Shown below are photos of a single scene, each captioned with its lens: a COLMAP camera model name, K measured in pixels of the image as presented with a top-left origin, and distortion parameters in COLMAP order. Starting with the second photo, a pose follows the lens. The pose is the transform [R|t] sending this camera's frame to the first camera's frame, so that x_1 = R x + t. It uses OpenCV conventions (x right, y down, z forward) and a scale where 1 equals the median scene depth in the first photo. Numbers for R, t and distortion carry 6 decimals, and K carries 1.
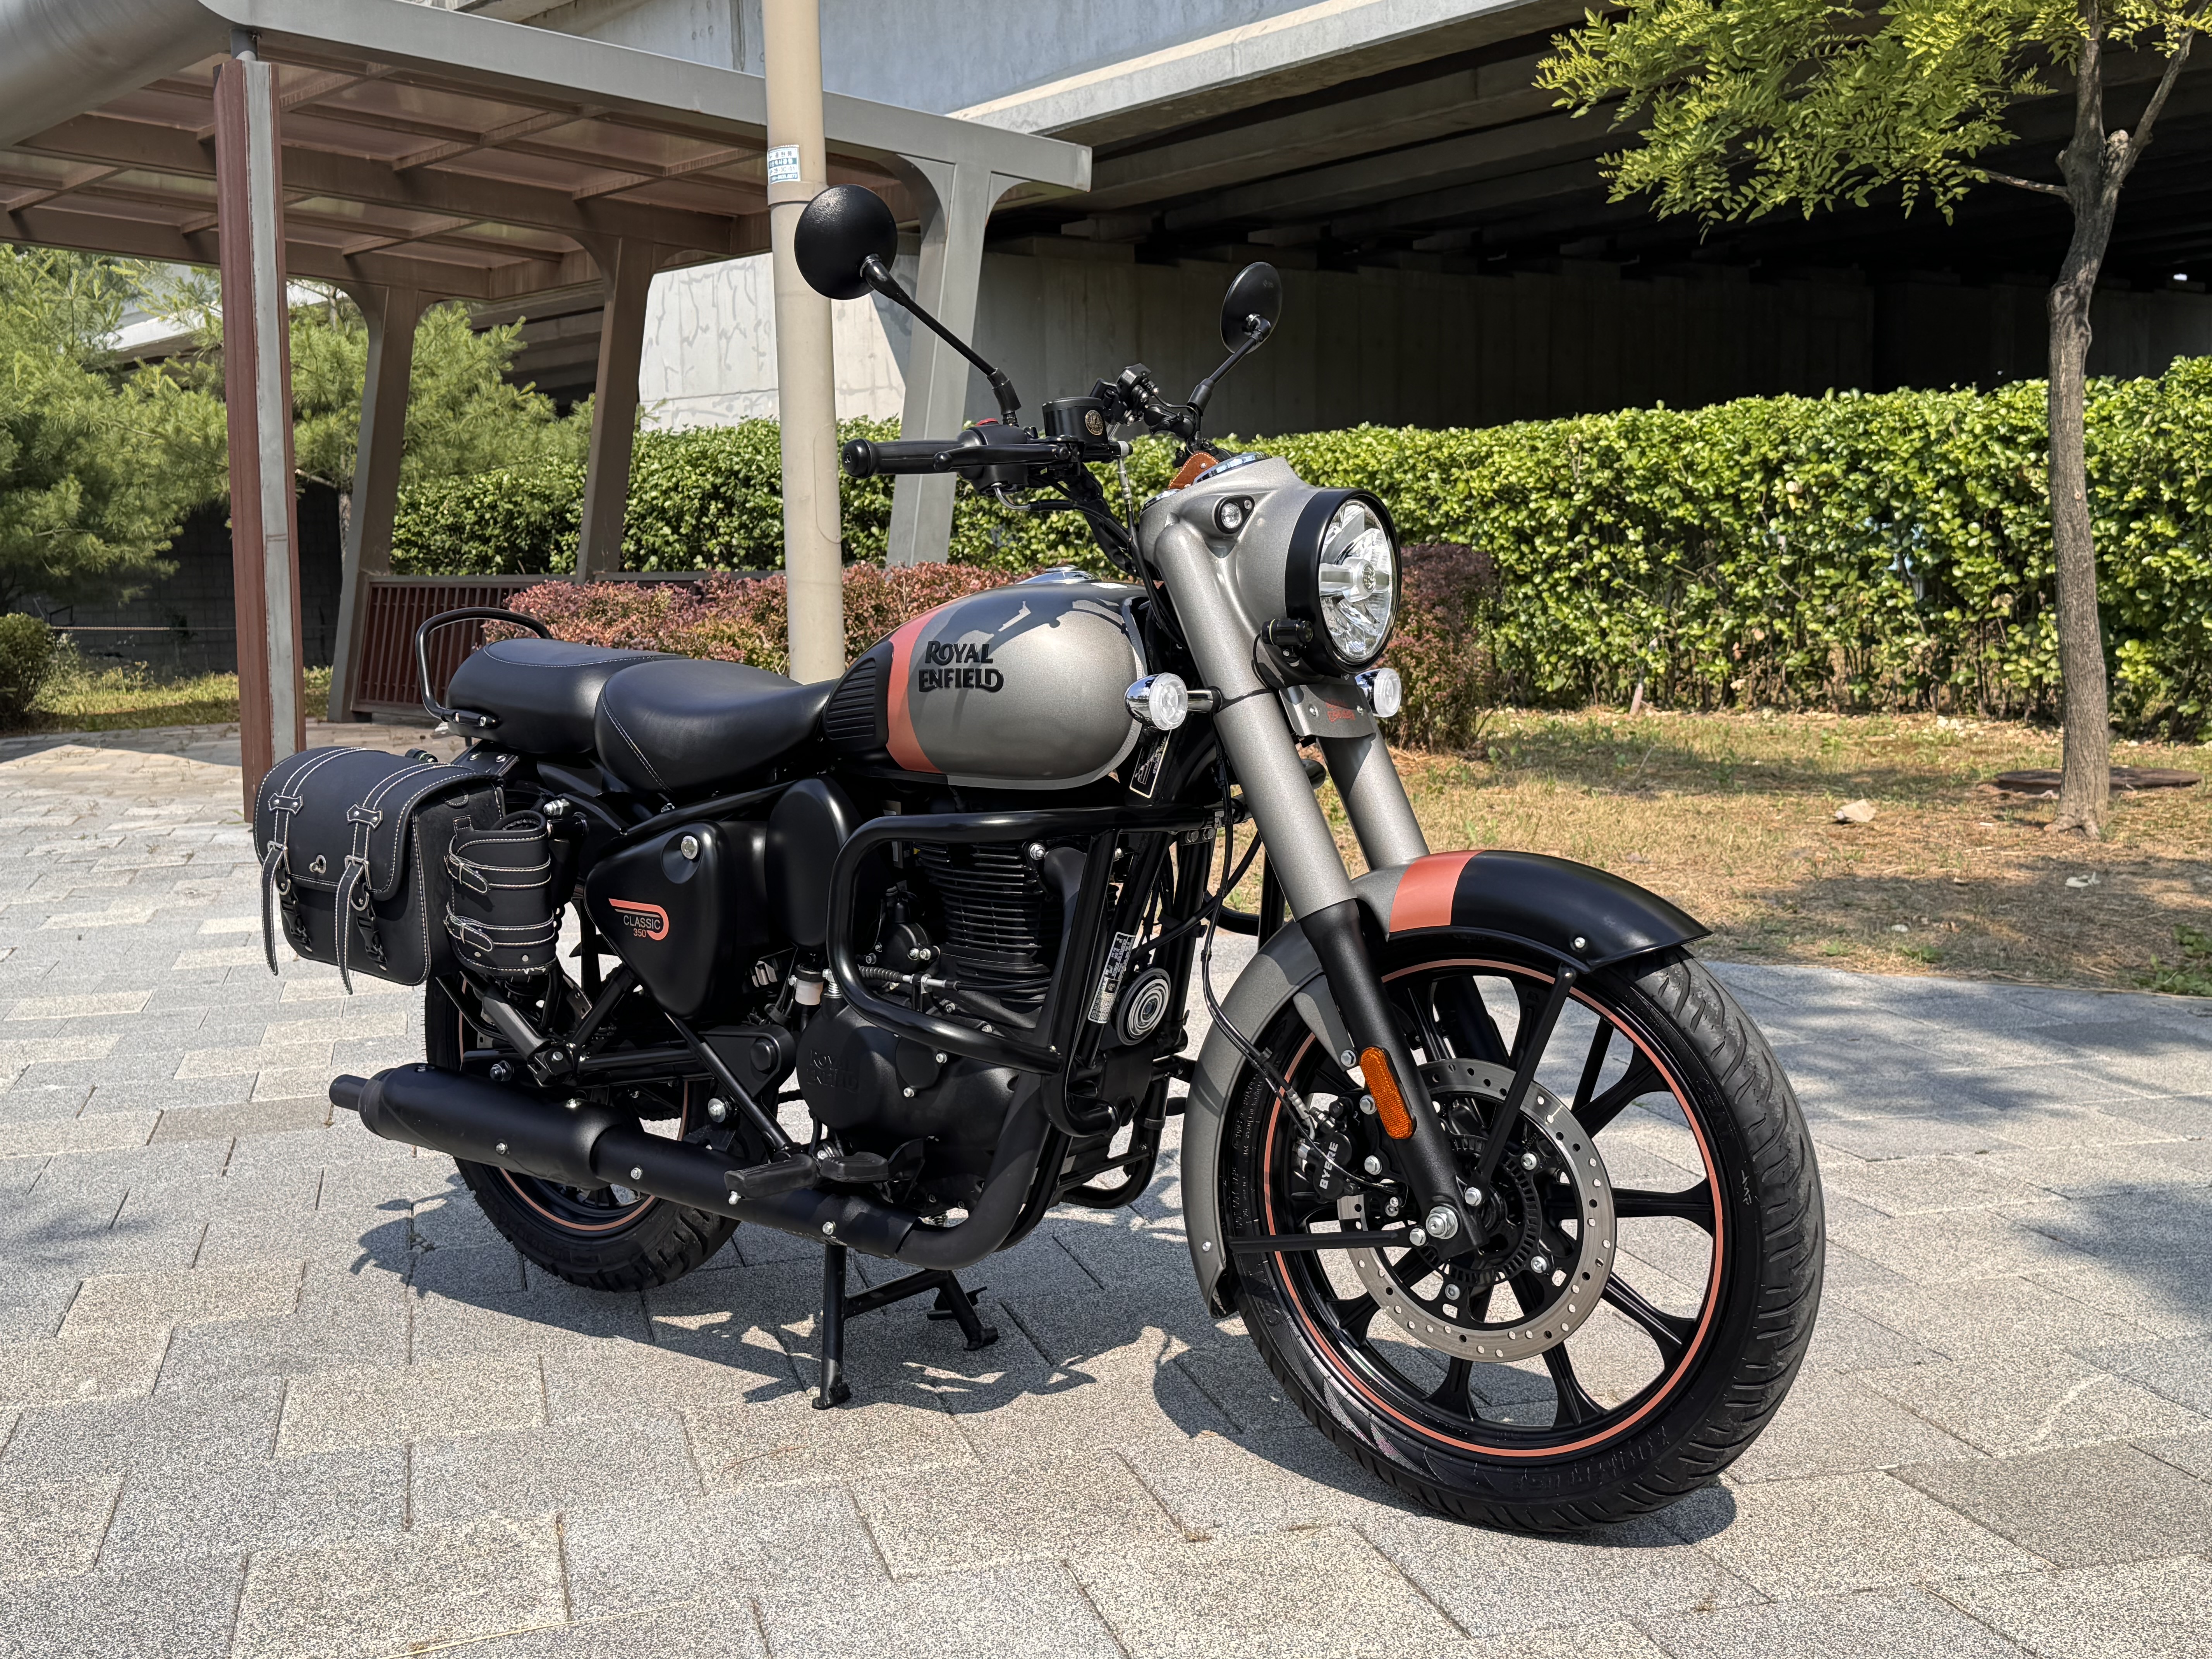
lens RADIAL K [[2485.7, 0, 1096.6], [0, 2485.7, 818.6], [0, 0, 1]] dist [0.079044, 0.000000]
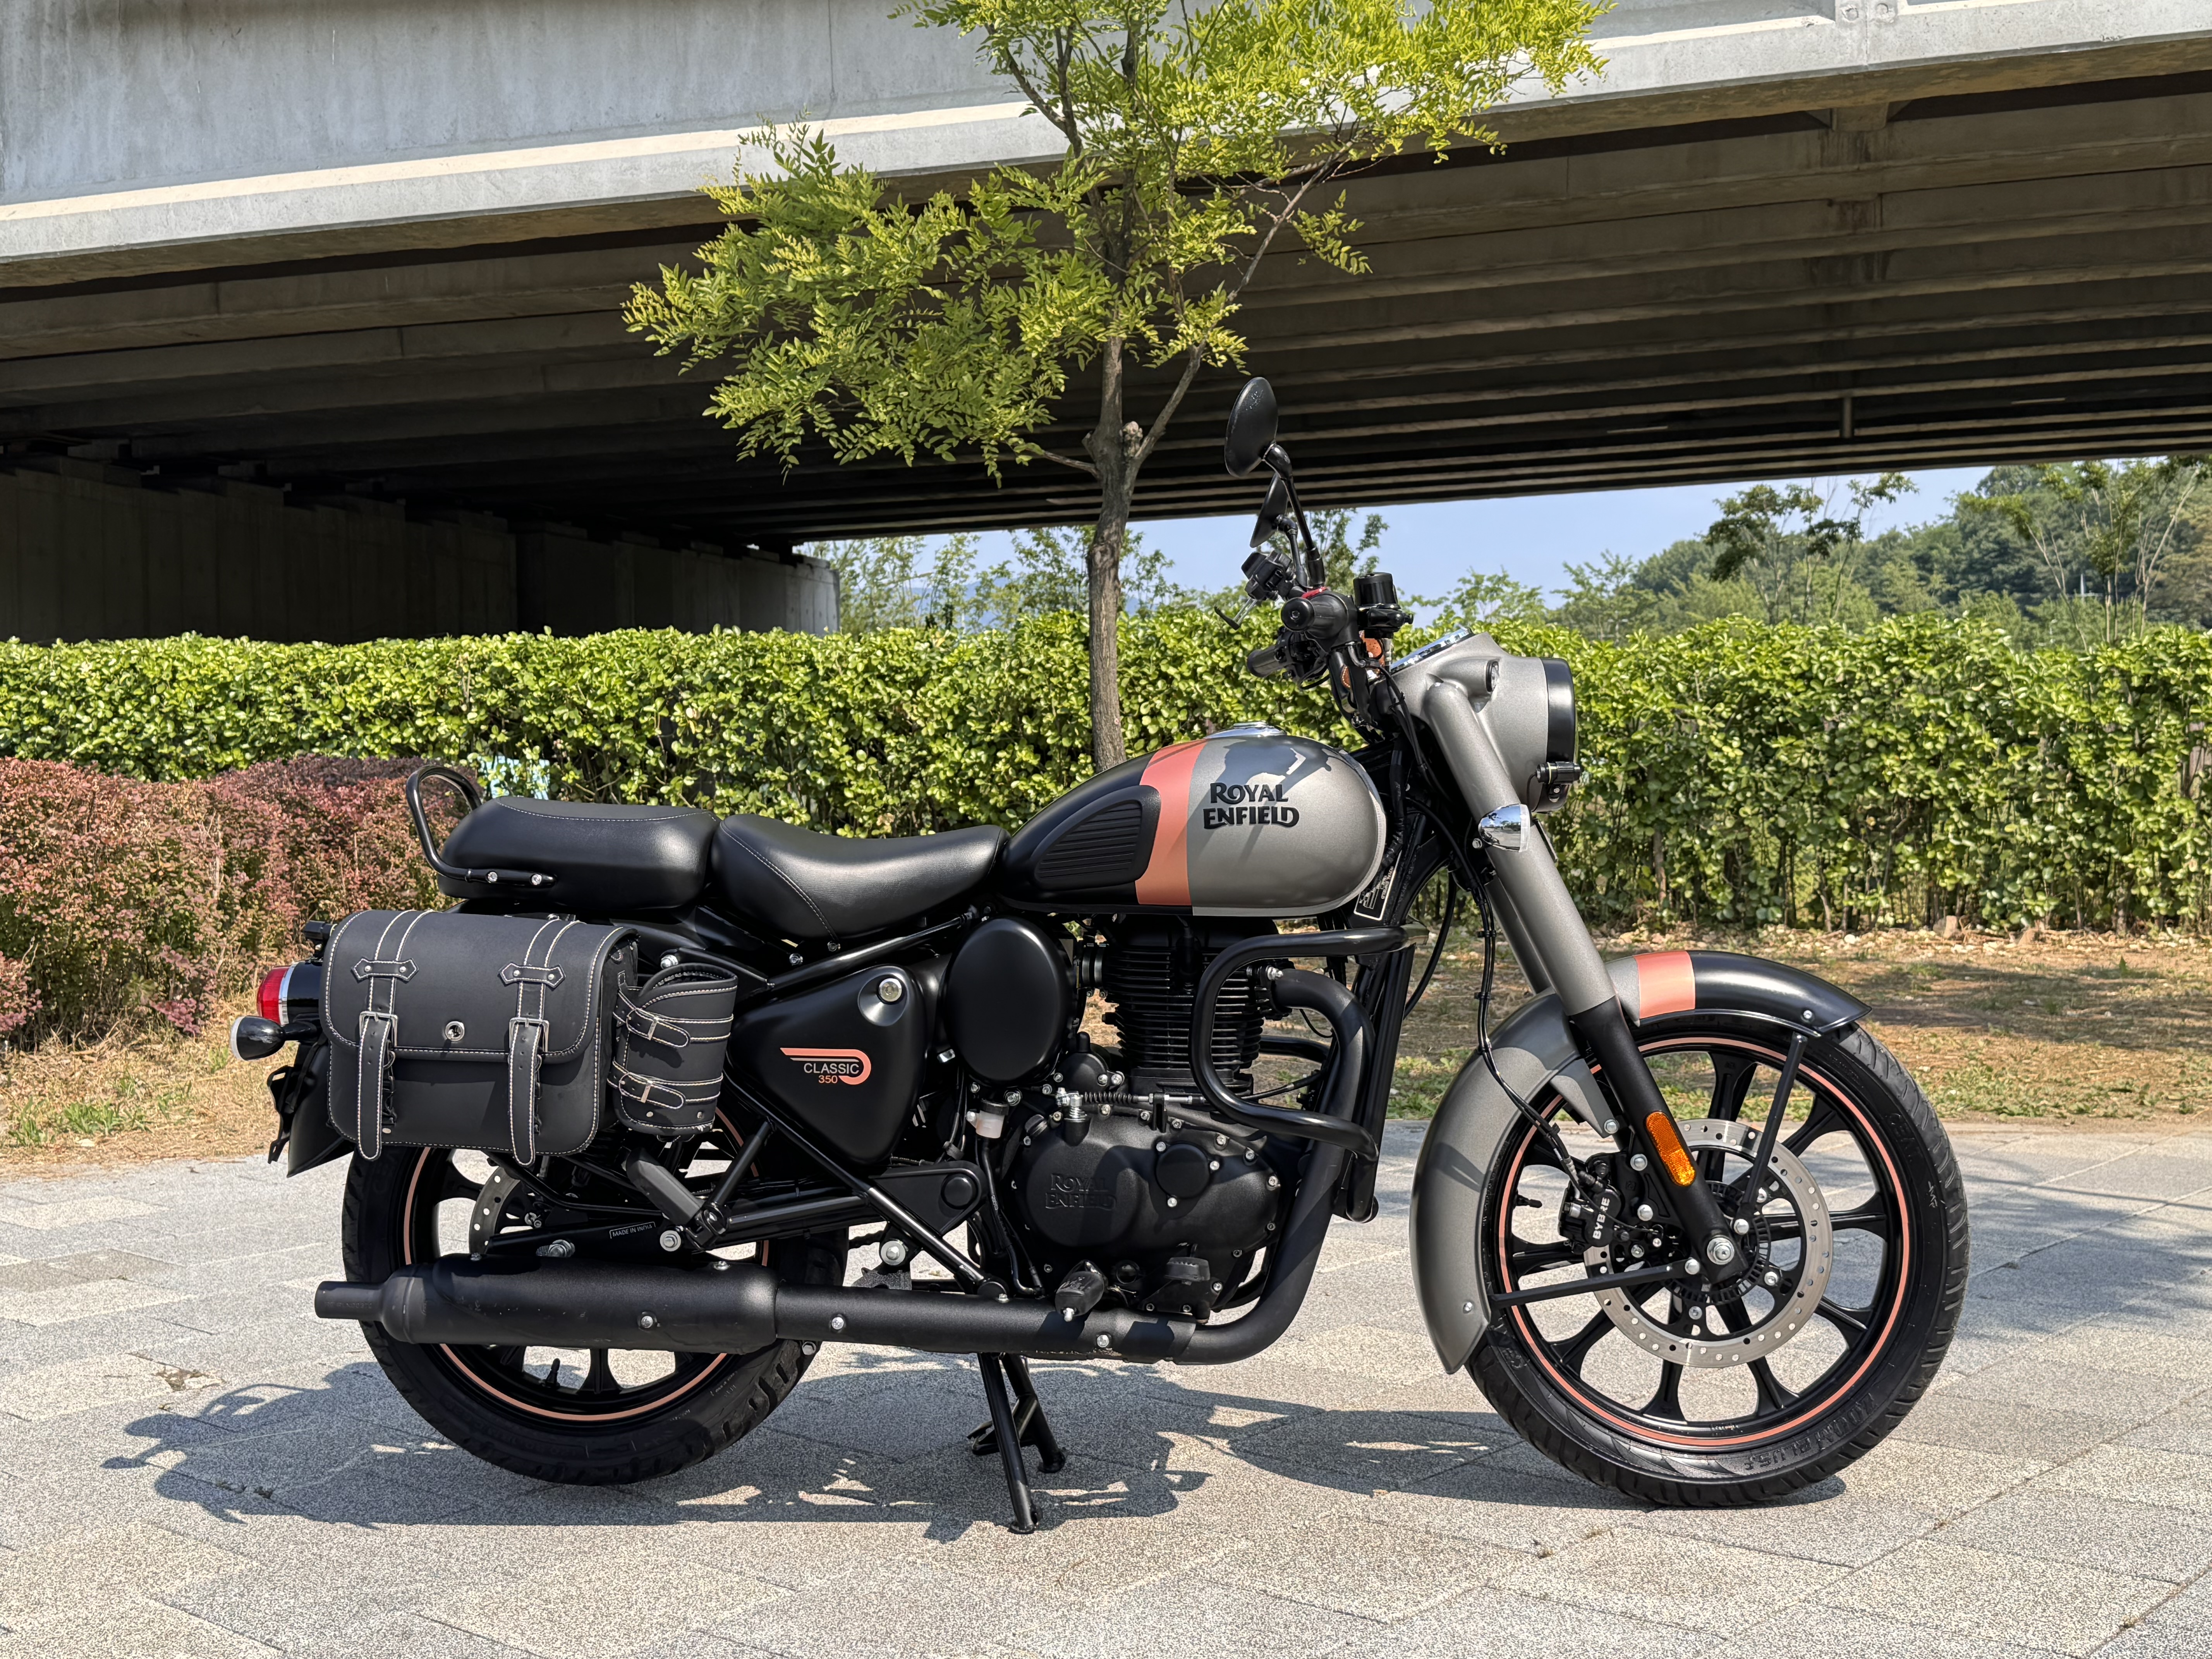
lens RADIAL K [[2485.7, 0, 1117.4], [0, 2485.7, 776.6], [0, 0, 1]] dist [0.079044, 0.000000]
pose [[0.823871, 0.015904, 0.566554, -0.184346], [0.048015, 0.994054, -0.097728, 0.008081], [-0.564740, 0.107719, 0.818209, 0.029472]]
